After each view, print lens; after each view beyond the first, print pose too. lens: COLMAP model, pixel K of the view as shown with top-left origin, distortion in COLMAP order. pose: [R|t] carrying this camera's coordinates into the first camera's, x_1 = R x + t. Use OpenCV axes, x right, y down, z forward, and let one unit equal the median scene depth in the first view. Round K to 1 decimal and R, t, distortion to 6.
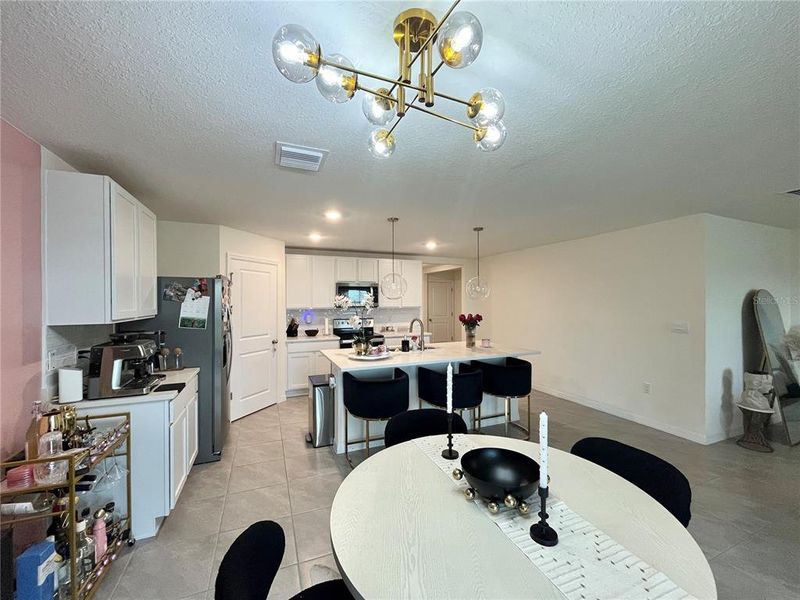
lens RADIAL K [[324.2, 0, 398.8], [0, 324.2, 297.0], [0, 0, 1]] dist [-0.001367, -0.000976]
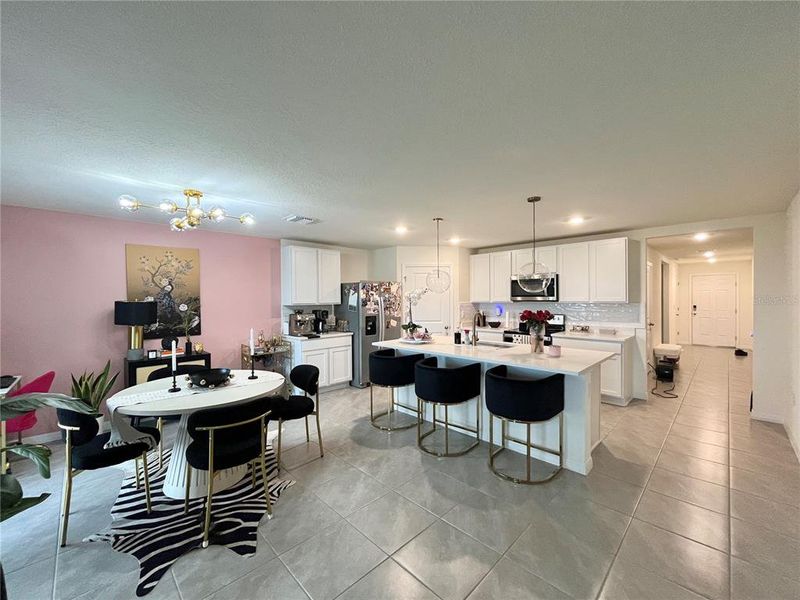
lens RADIAL K [[324.2, 0, 399.0], [0, 324.2, 300.2], [0, 0, 1]] dist [-0.001367, -0.000976]
pose [[0.374172, 0.007133, -0.927332, 0.841898], [0.017666, 0.999734, 0.014818, 0.011073], [0.927191, -0.021927, 0.373946, 0.415340]]
